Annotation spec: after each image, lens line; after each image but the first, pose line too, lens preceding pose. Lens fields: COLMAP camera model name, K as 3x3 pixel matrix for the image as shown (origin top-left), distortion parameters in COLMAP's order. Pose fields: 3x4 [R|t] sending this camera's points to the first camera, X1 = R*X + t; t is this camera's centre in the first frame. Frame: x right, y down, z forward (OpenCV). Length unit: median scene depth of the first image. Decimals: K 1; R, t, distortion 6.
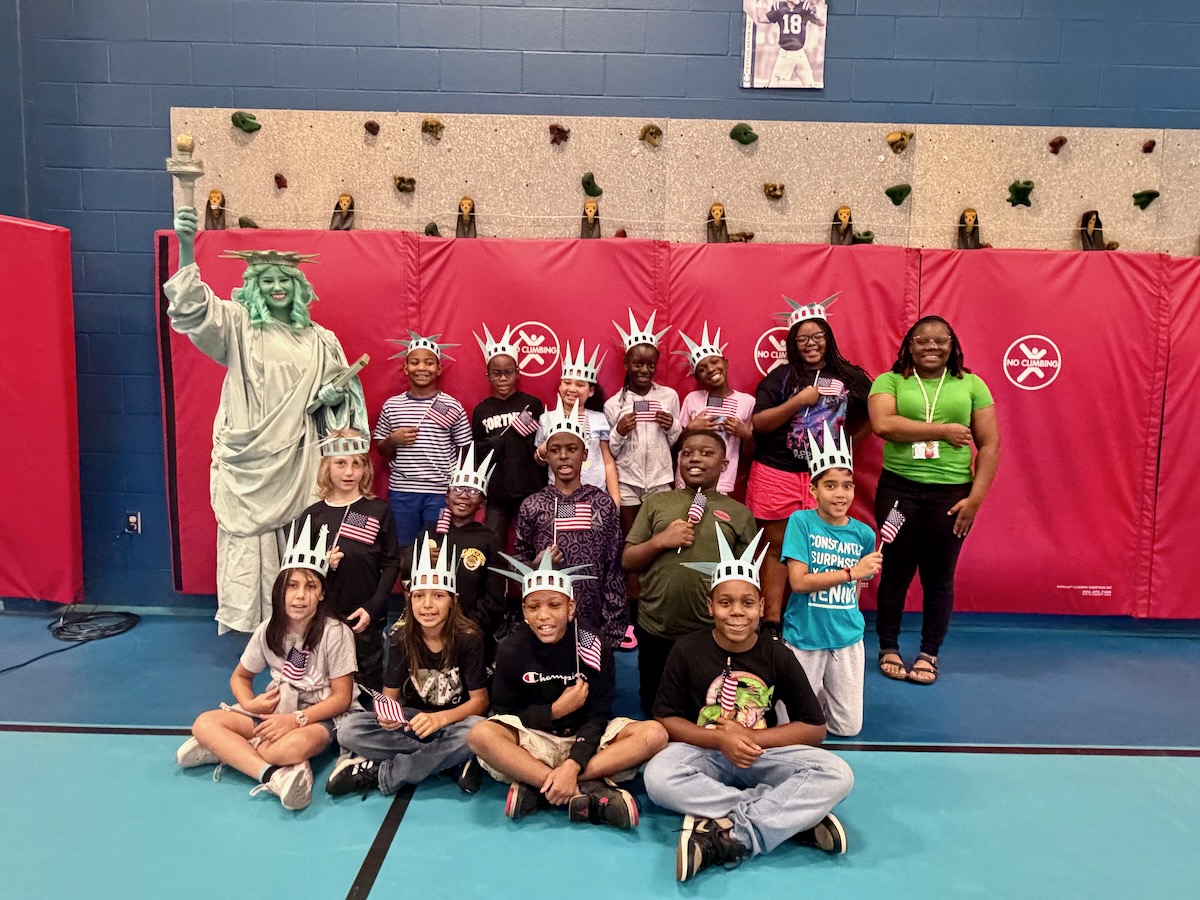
lens RADIAL K [[886.1, 0, 600.0], [0, 886.1, 450.0], [0, 0, 1]] dist [0.001487, -0.003643]
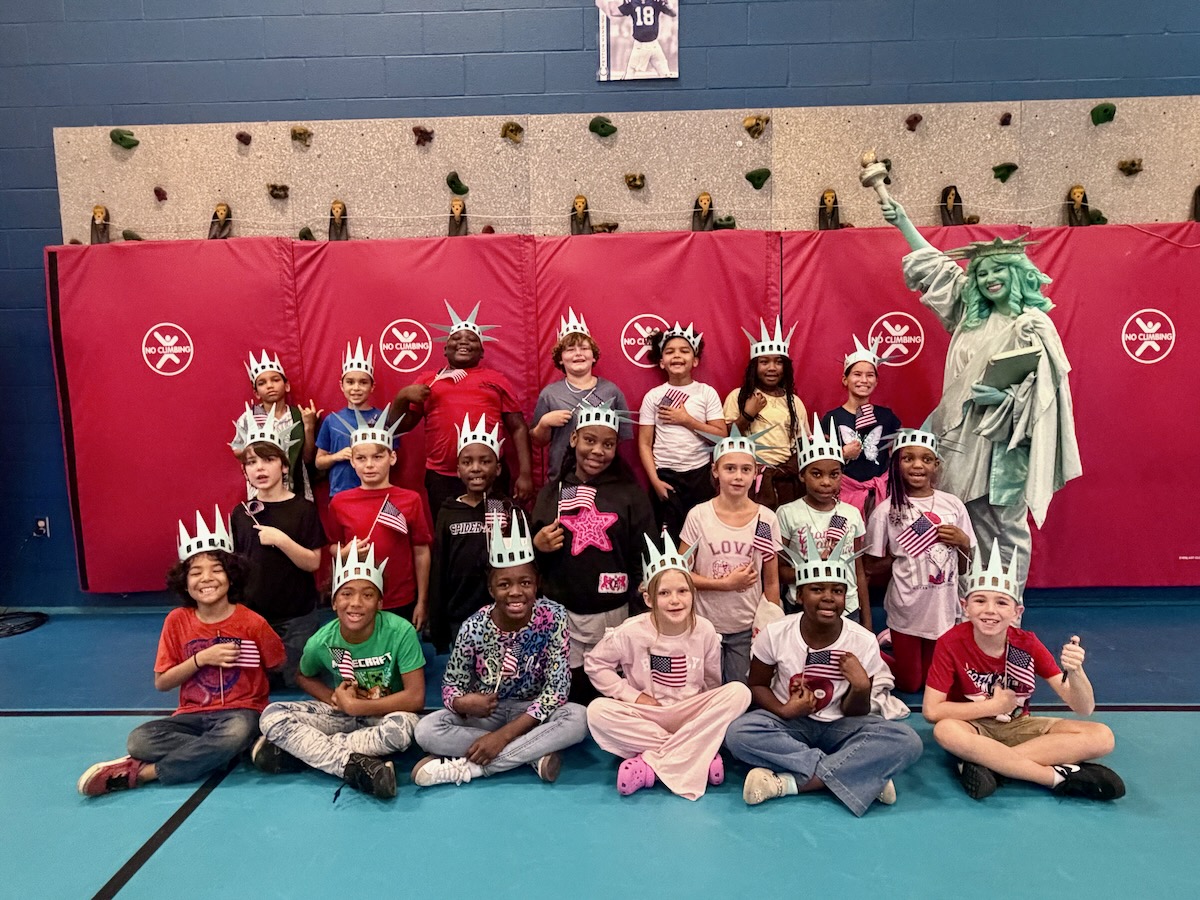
lens RADIAL K [[871.2, 0, 600.0], [0, 871.2, 450.0], [0, 0, 1]] dist [-0.003388, 0.003521]
pose [[0.998750, -0.036347, -0.034303, 0.179754], [0.036705, 0.999277, 0.009860, 0.005433], [0.033919, -0.011107, 0.999363, -0.005591]]
